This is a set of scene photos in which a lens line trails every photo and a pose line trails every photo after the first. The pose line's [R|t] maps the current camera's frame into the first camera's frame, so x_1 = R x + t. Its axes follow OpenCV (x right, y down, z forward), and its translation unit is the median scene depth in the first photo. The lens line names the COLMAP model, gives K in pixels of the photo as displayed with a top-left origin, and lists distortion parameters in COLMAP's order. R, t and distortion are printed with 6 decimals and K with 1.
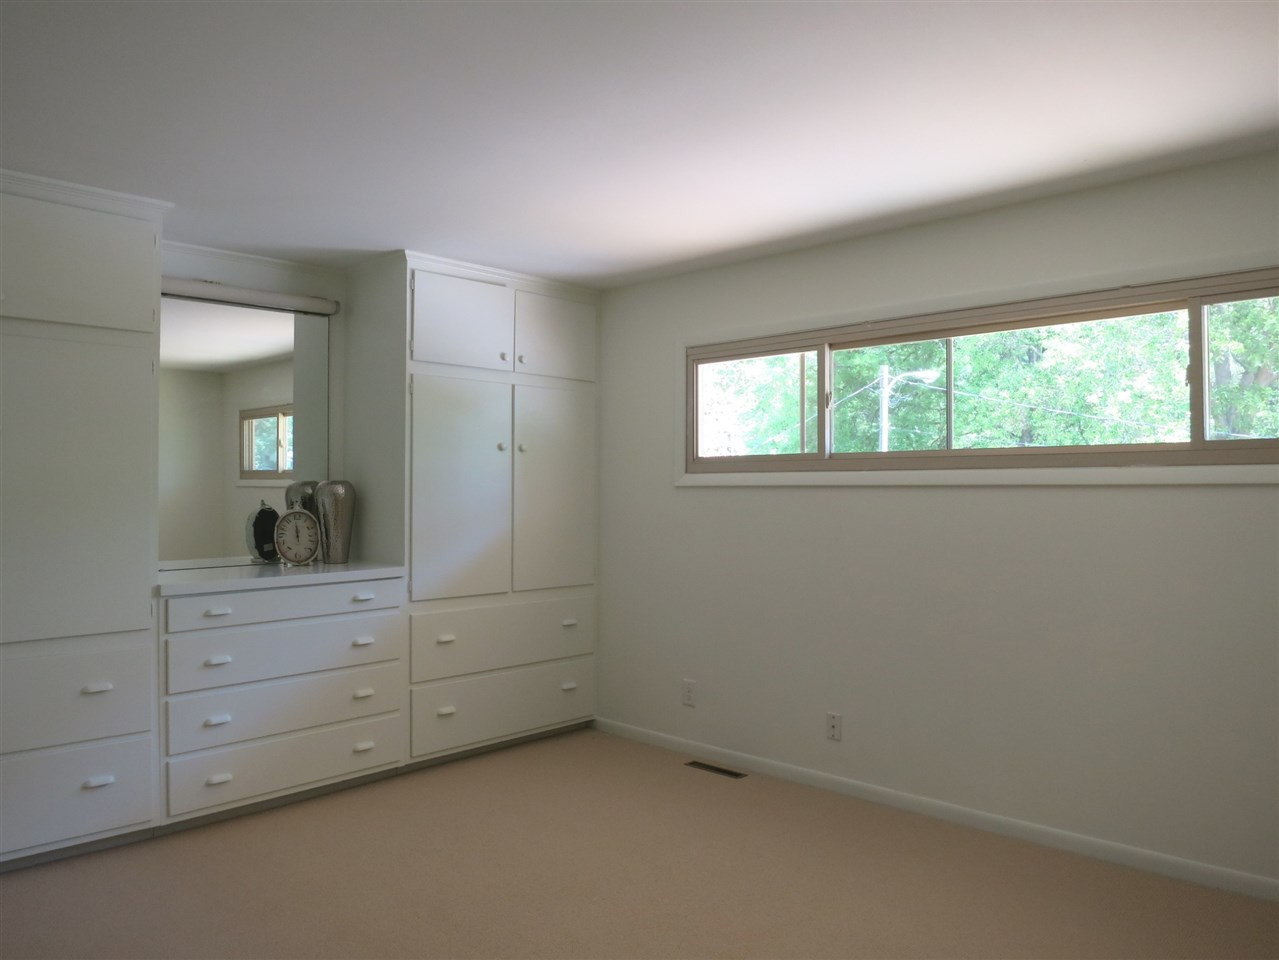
lens RADIAL K [[921.2, 0, 639.5], [0, 921.2, 480.0], [0, 0, 1]] dist [-0.000728, -0.002676]
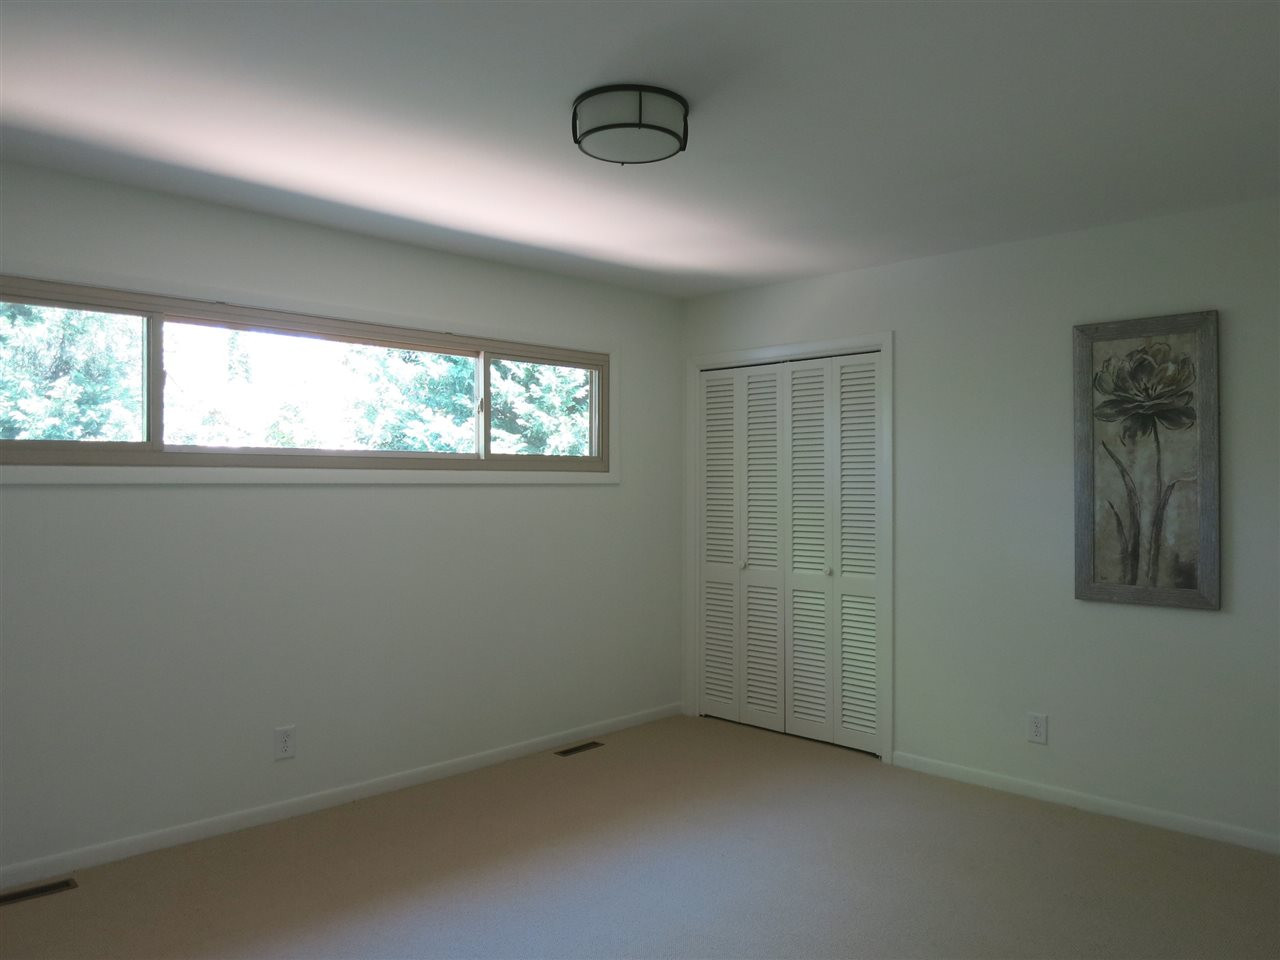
lens RADIAL K [[921.9, 0, 640.0], [0, 921.9, 480.0], [0, 0, 1]] dist [-0.000728, -0.002676]
pose [[0.092643, 0.006920, 0.995675, -0.689191], [-0.007795, 0.999950, -0.006225, 0.005580], [-0.995669, -0.007184, 0.092692, 0.587120]]
